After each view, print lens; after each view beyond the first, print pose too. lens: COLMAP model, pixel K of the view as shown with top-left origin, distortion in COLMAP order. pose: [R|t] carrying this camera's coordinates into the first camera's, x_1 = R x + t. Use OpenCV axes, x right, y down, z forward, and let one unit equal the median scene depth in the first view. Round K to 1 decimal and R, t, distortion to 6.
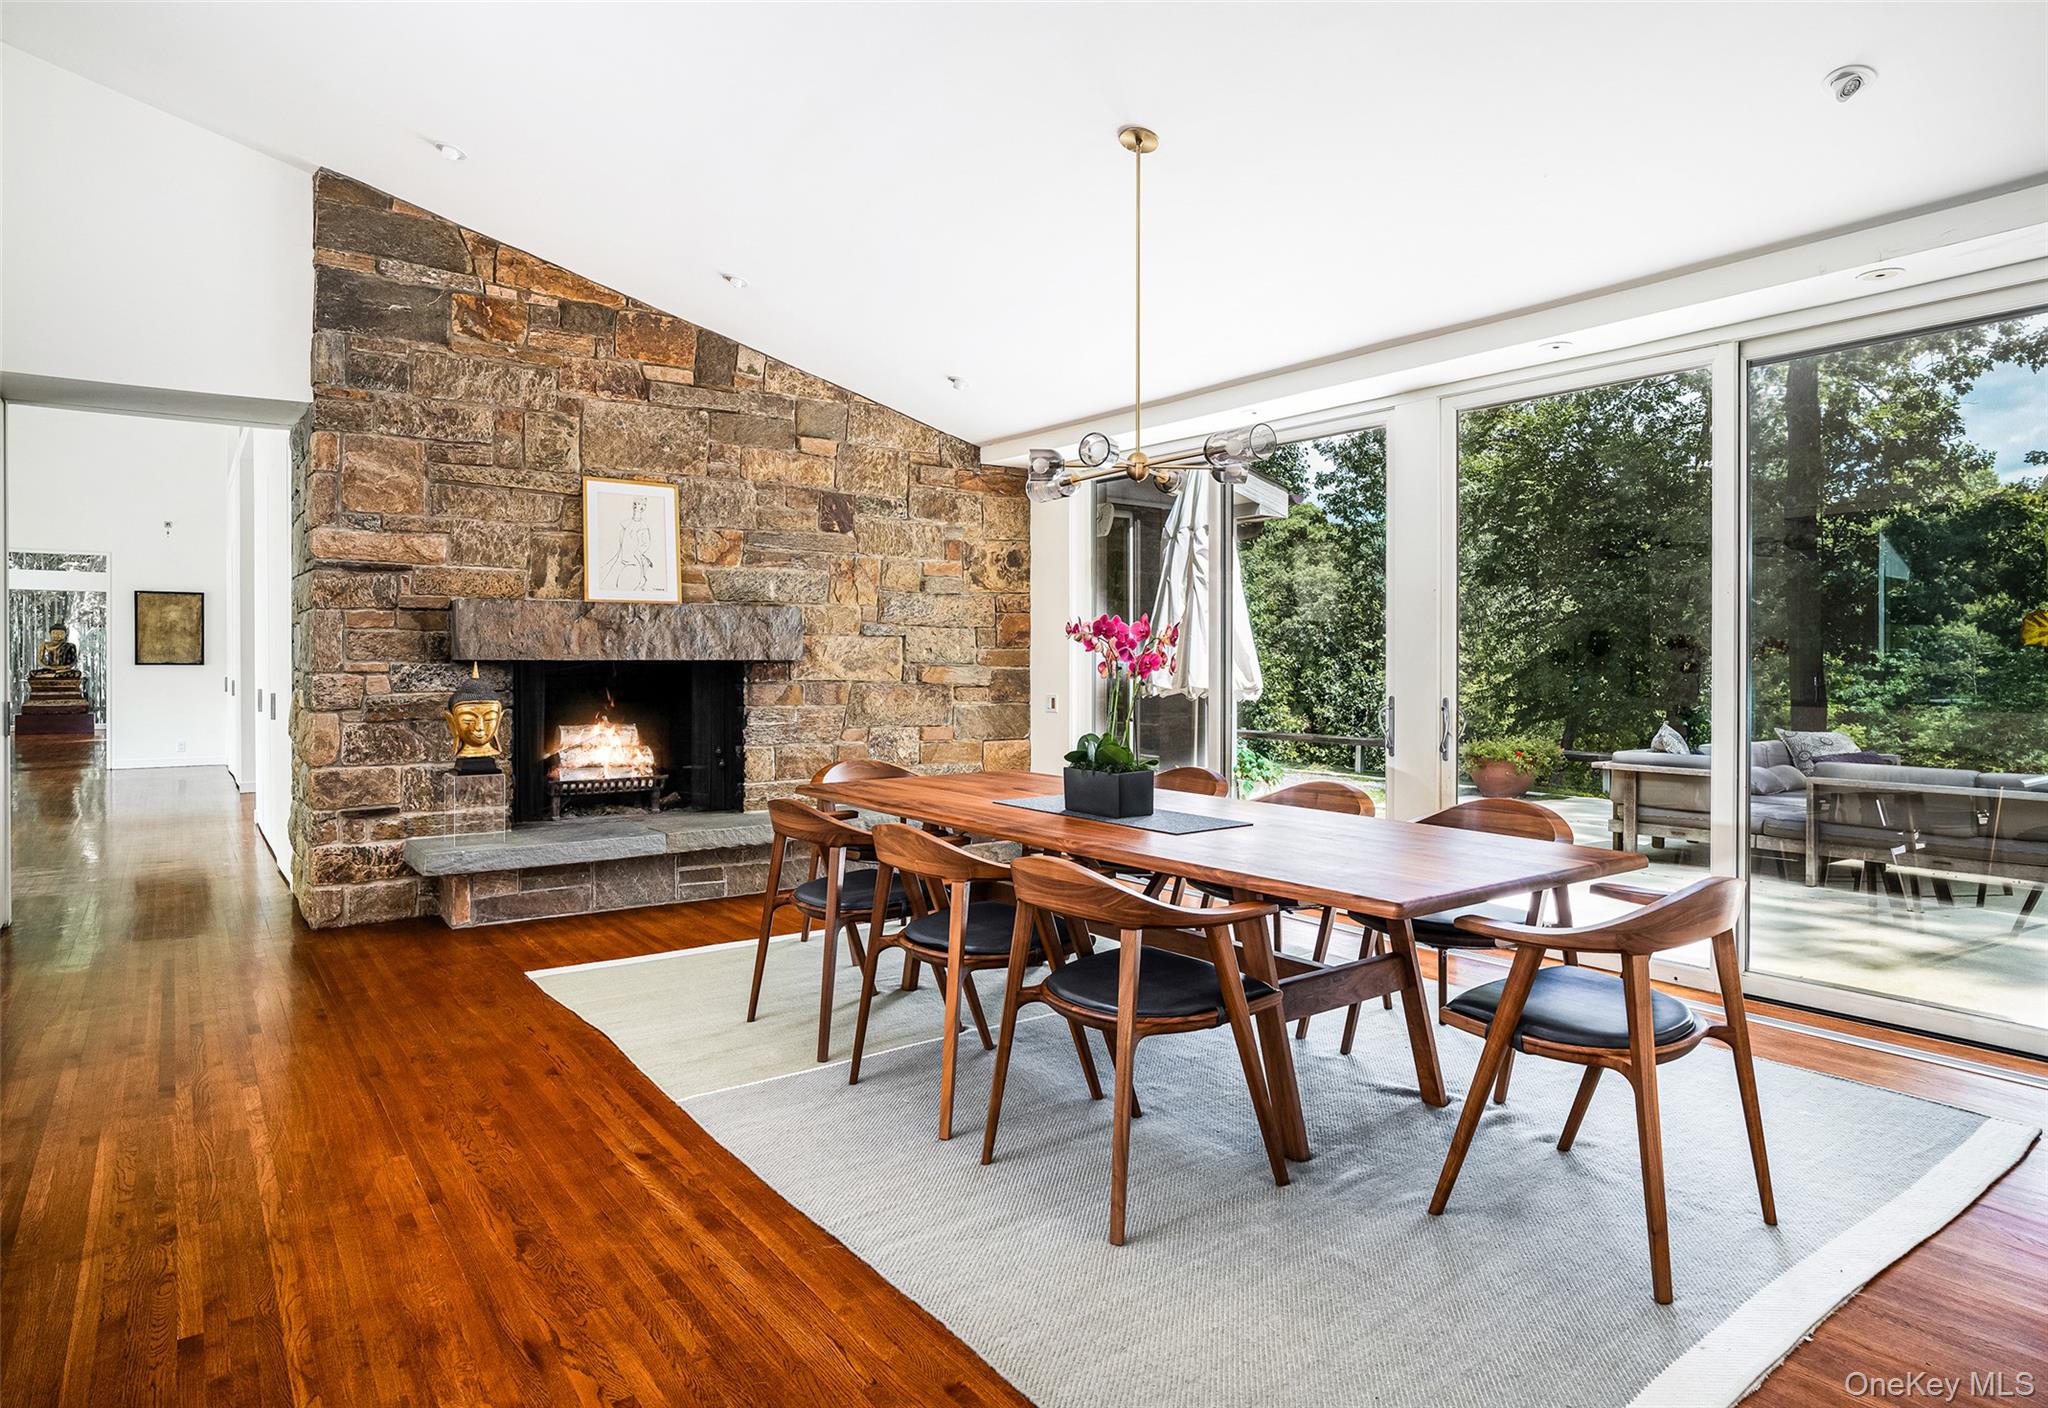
lens RADIAL K [[1173.7, 0, 1034.7], [0, 1173.7, 658.1], [0, 0, 1]] dist [-0.034832, -0.003364]
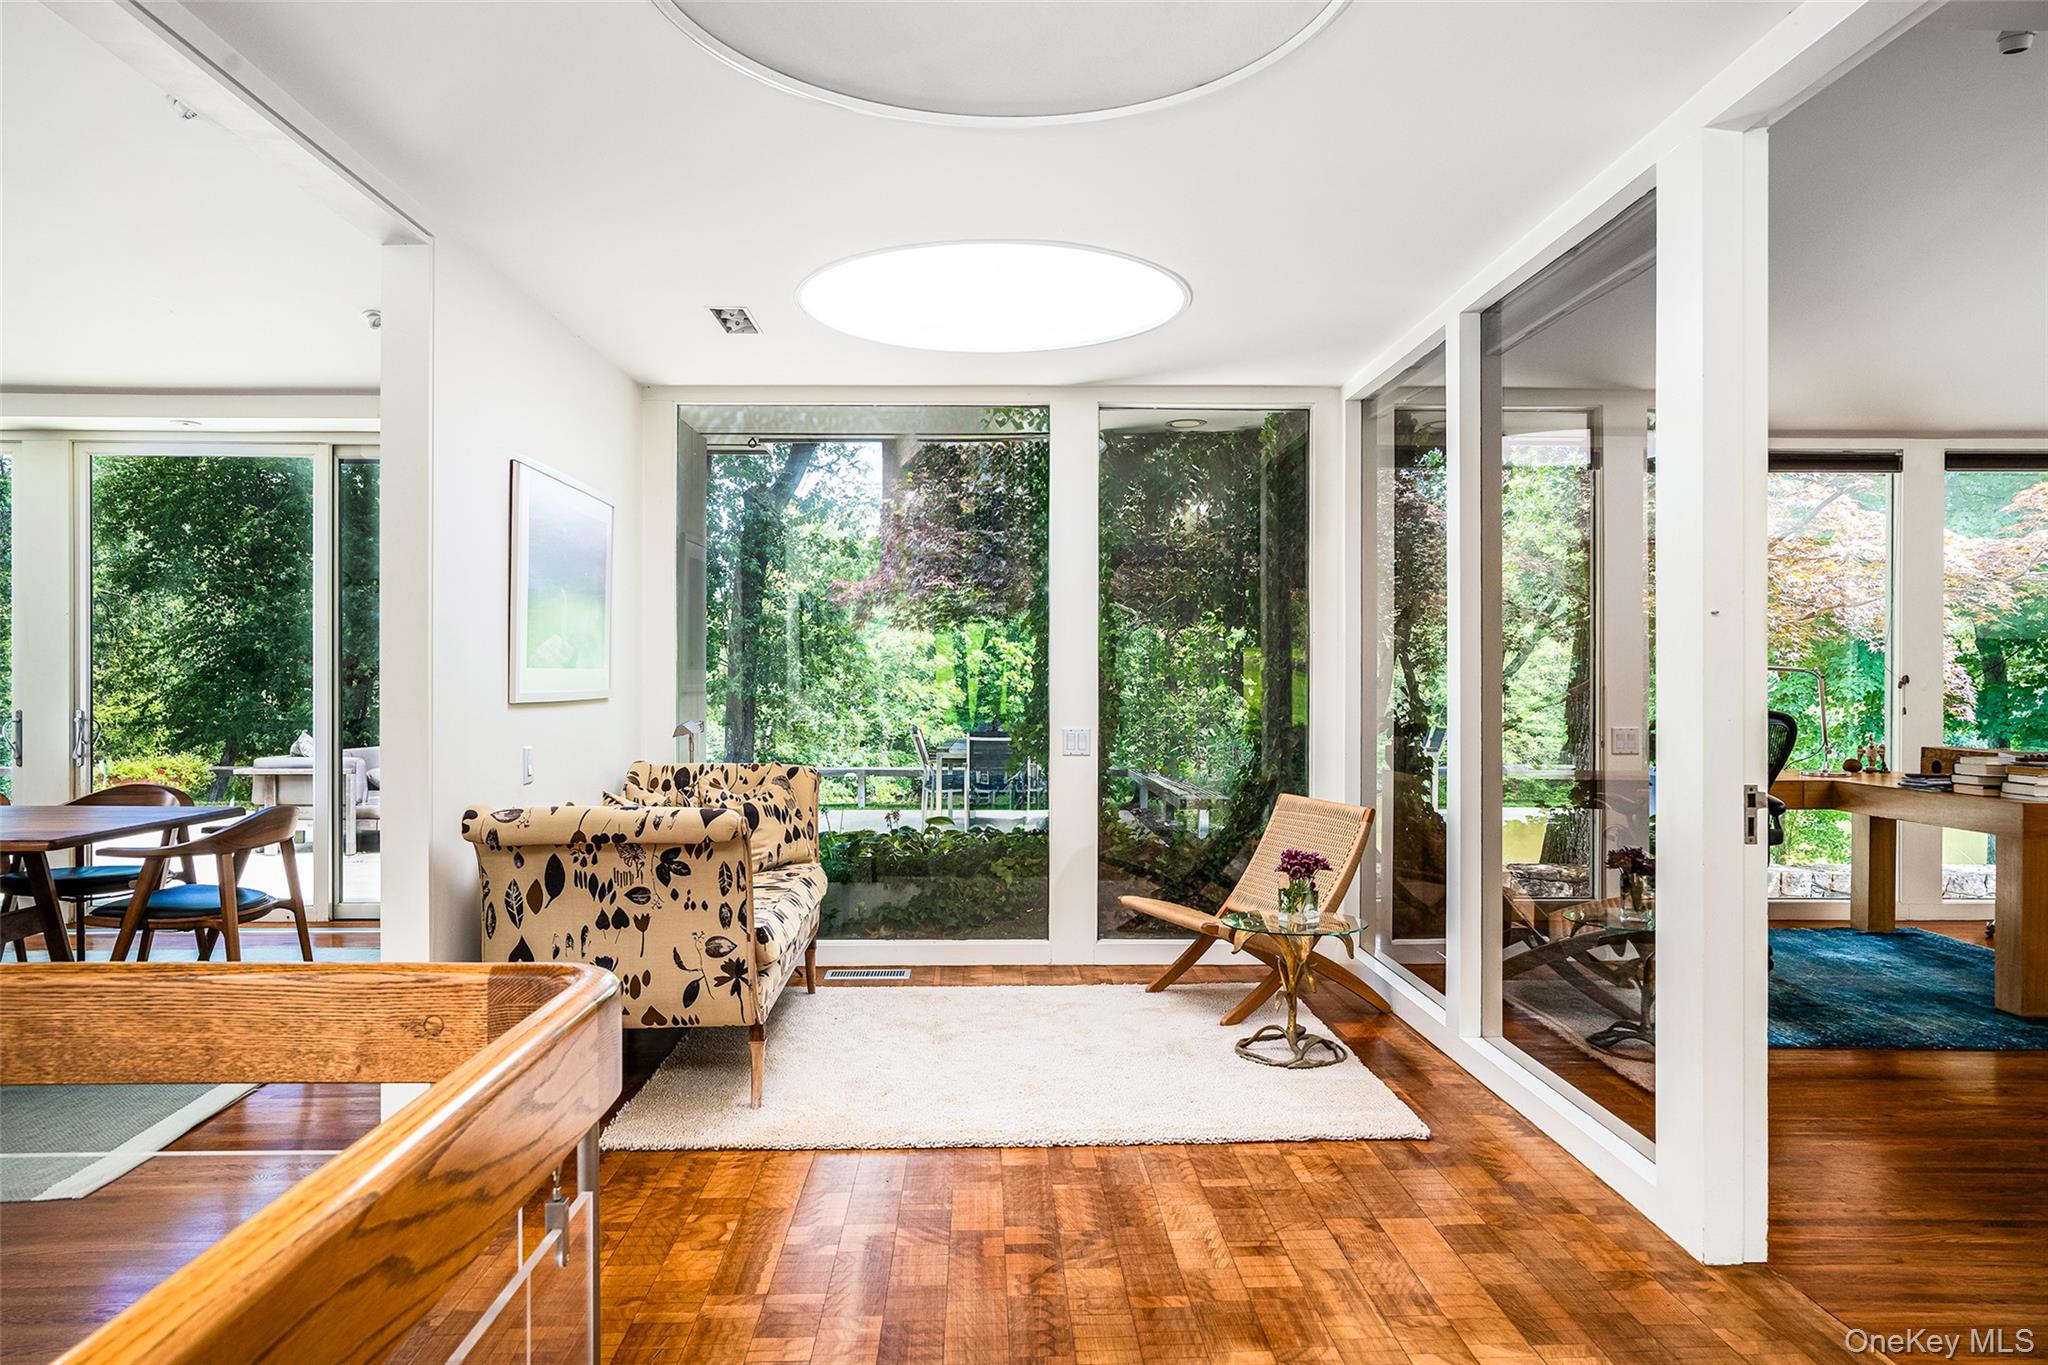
lens RADIAL K [[1343.1, 0, 1017.7], [0, 1343.1, 684.9], [0, 0, 1]] dist [0.006667, 0.003573]
pose [[0.581299, -0.004602, 0.813677, -0.161245], [-0.000486, 0.999982, 0.006003, 0.002105], [-0.813690, -0.003884, 0.581286, -0.434179]]
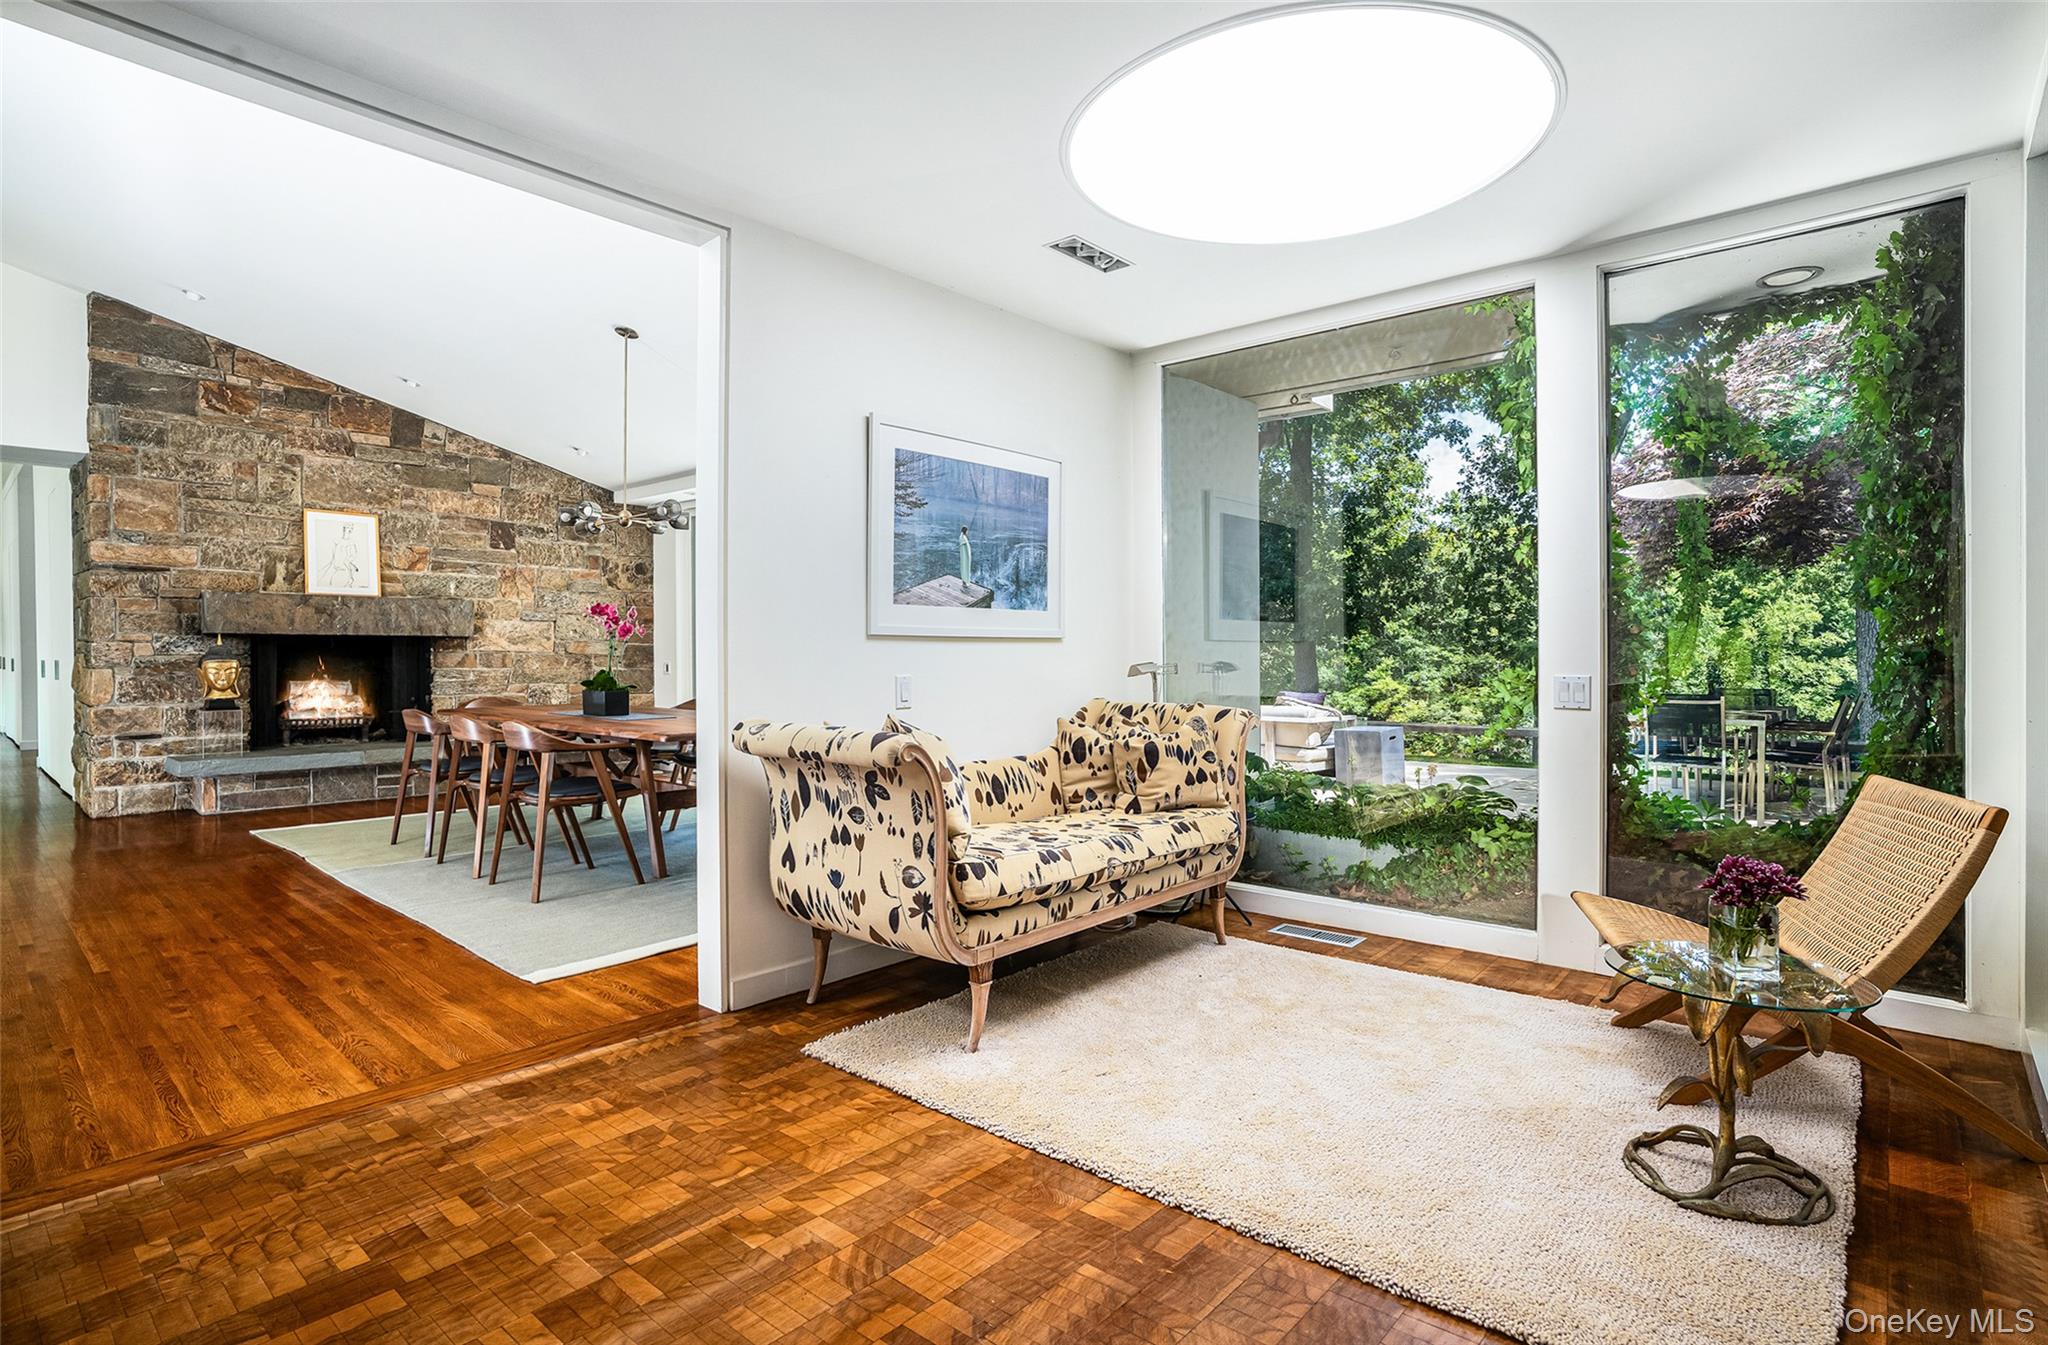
lens RADIAL K [[1025.7, 0, 1025.3], [0, 1025.7, 667.8], [0, 0, 1]] dist [-0.031994, 0.009339]
pose [[0.981071, -0.002177, 0.193635, 0.254276], [0.000114, 0.999943, 0.010666, 0.030361], [-0.193647, -0.010442, 0.981016, -0.419345]]
